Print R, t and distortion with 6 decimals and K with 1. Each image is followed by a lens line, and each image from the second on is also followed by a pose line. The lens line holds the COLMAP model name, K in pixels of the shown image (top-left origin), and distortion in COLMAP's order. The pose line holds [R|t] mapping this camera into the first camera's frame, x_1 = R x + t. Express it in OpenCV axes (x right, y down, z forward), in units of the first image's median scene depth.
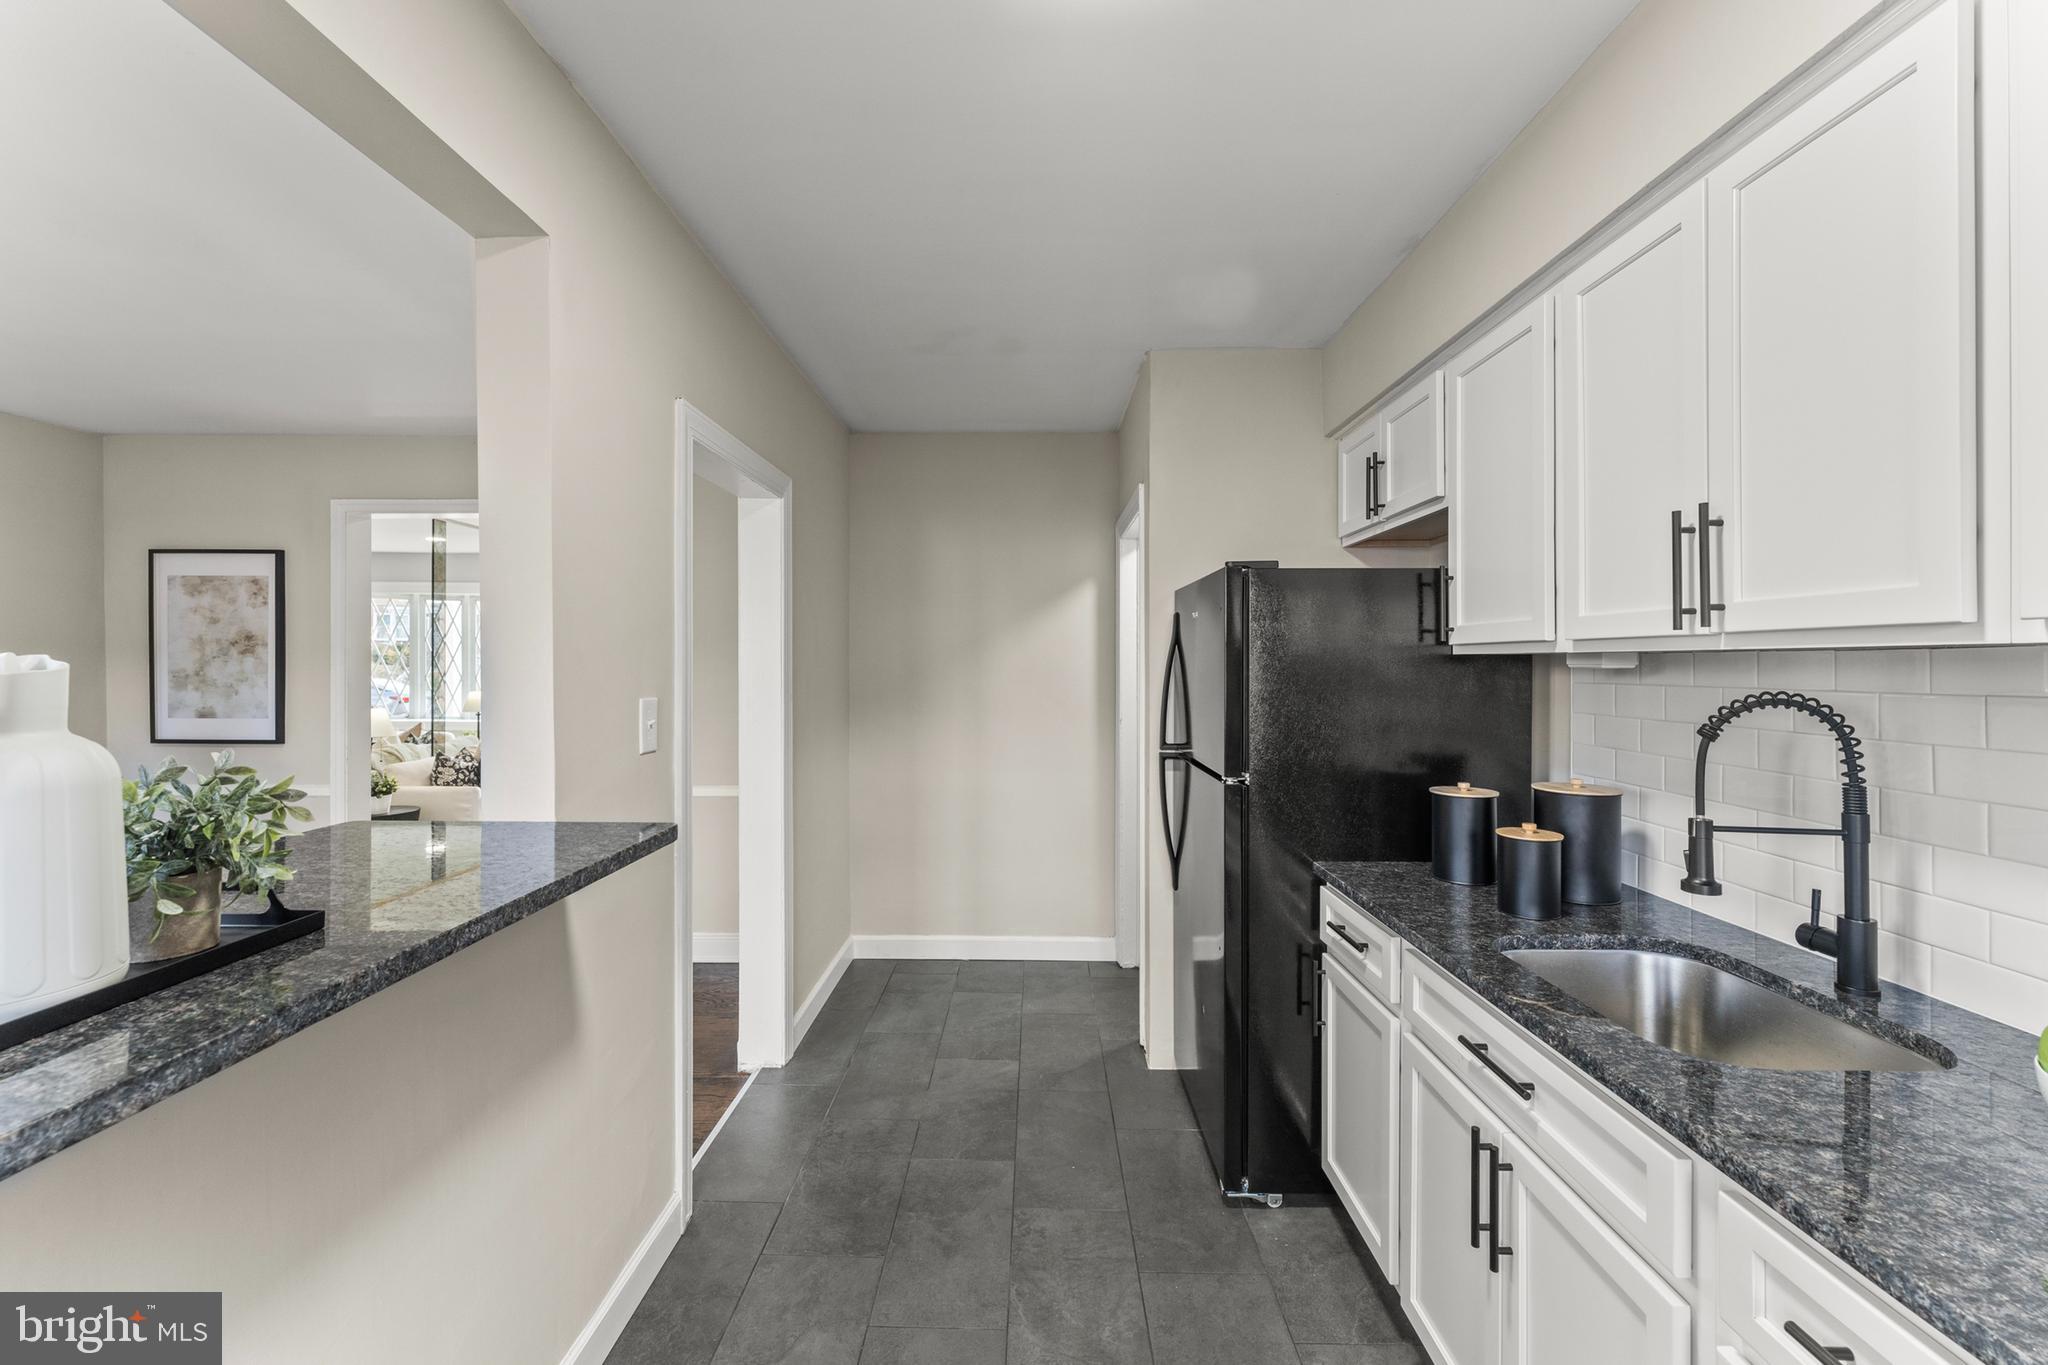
lens RADIAL K [[835.1, 0, 1034.5], [0, 835.1, 660.6], [0, 0, 1]] dist [0.000389, 0.000181]
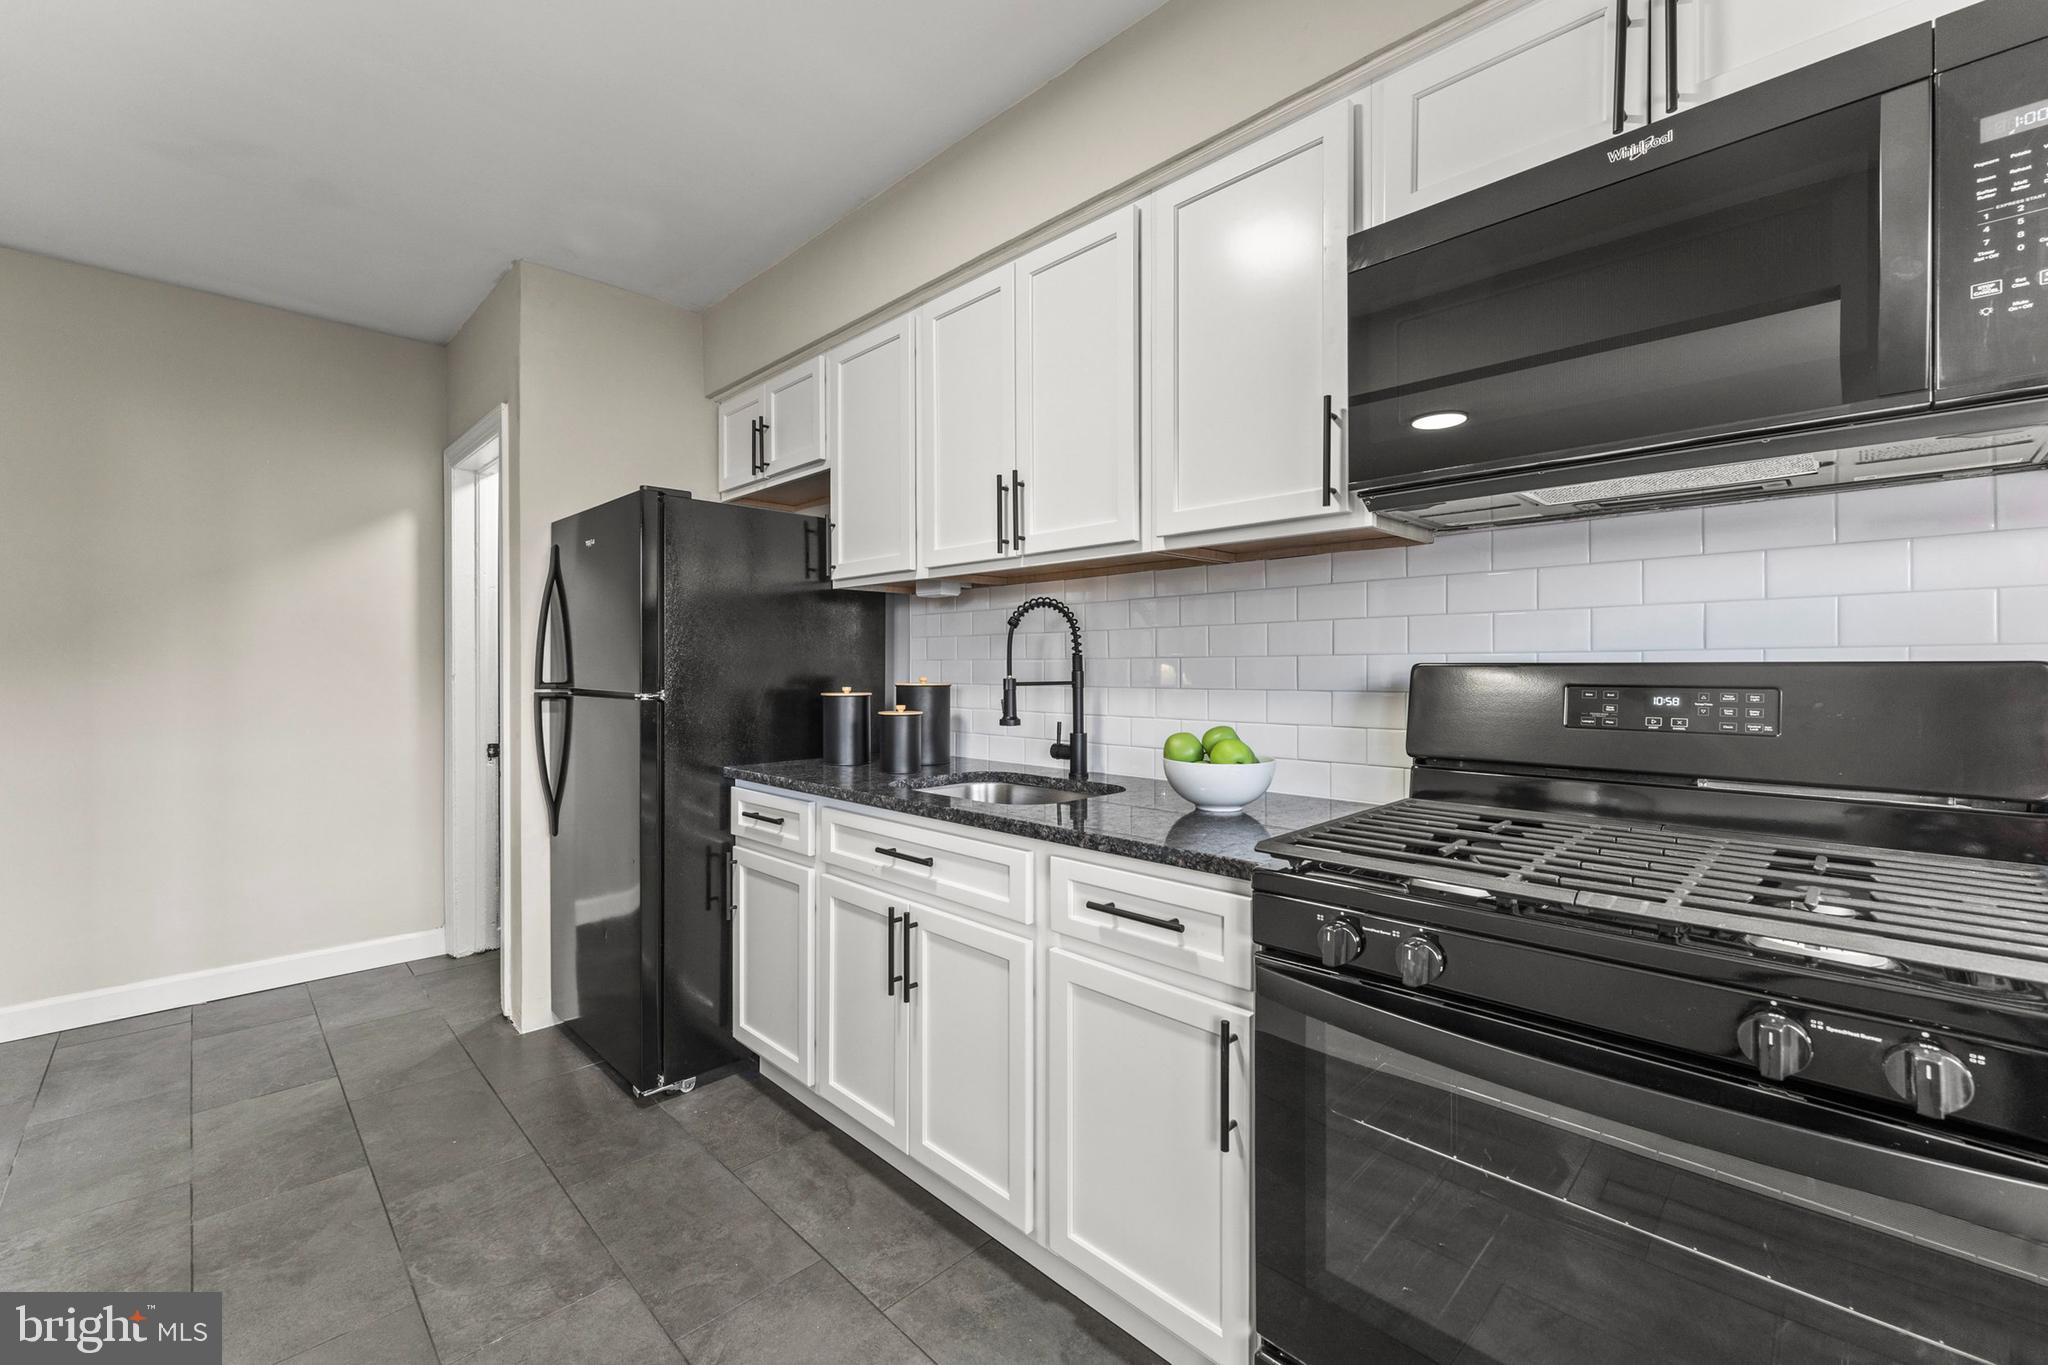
lens RADIAL K [[833.9, 0, 1017.9], [0, 833.9, 669.9], [0, 0, 1]] dist [0.000968, -0.000008]
pose [[0.701652, 0.002363, 0.712516, -0.202076], [-0.002957, 0.999996, -0.000404, 0.123587], [-0.712514, -0.001824, 0.701656, -0.061741]]
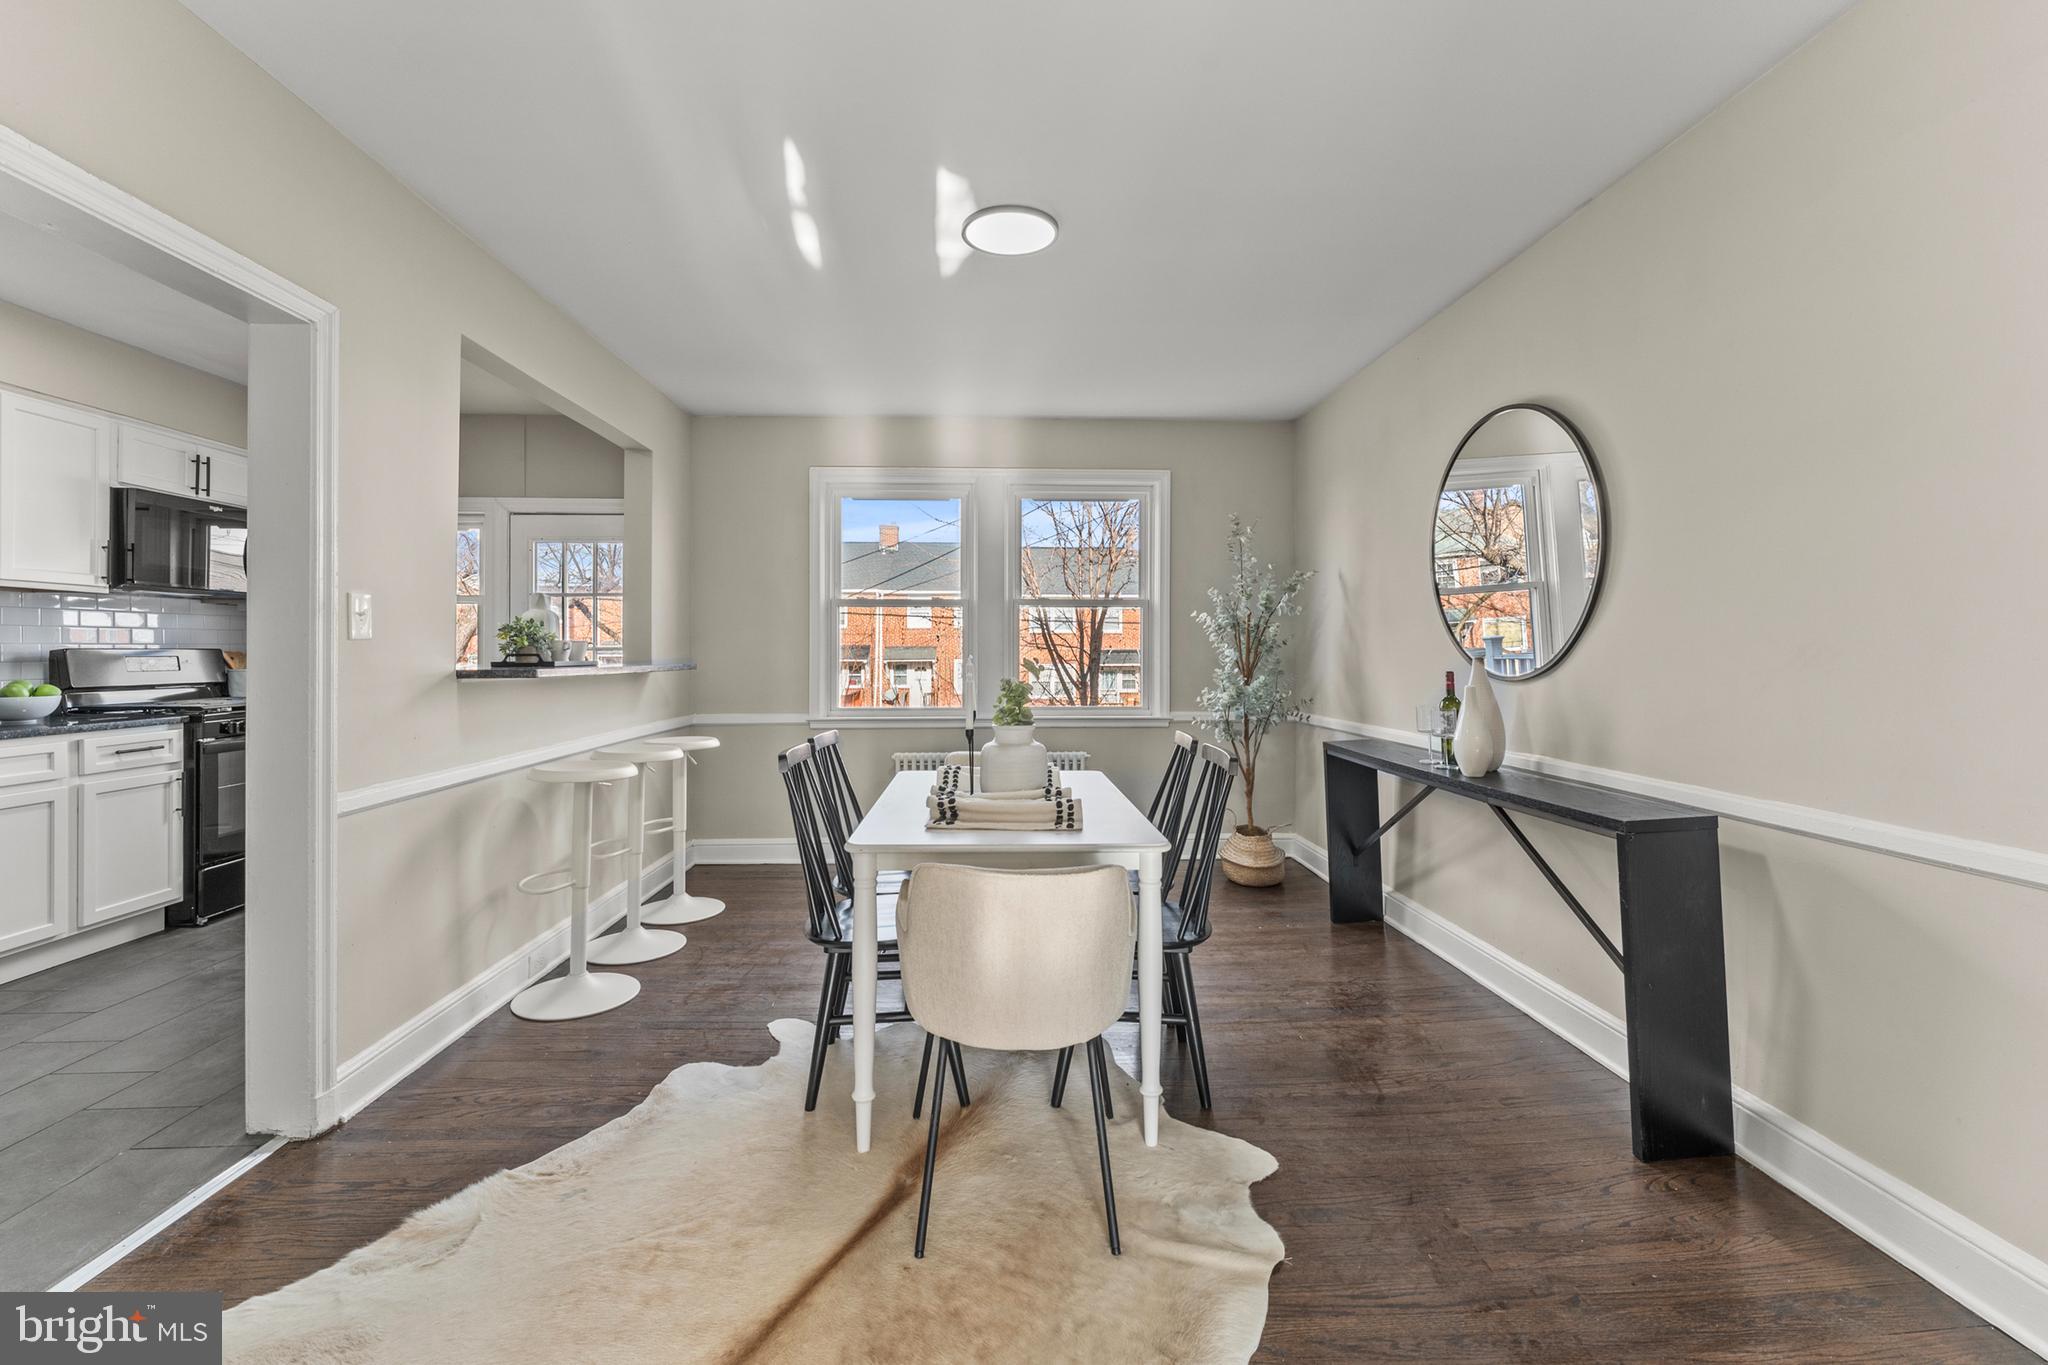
lens RADIAL K [[854.8, 0, 1017.4], [0, 854.8, 645.4], [0, 0, 1]] dist [-0.001184, 0.000092]
pose [[-0.999005, 0.005979, -0.044194, -1.420254], [0.006246, 0.999963, -0.005907, 0.134401], [0.044157, -0.006177, -0.999006, 2.289974]]
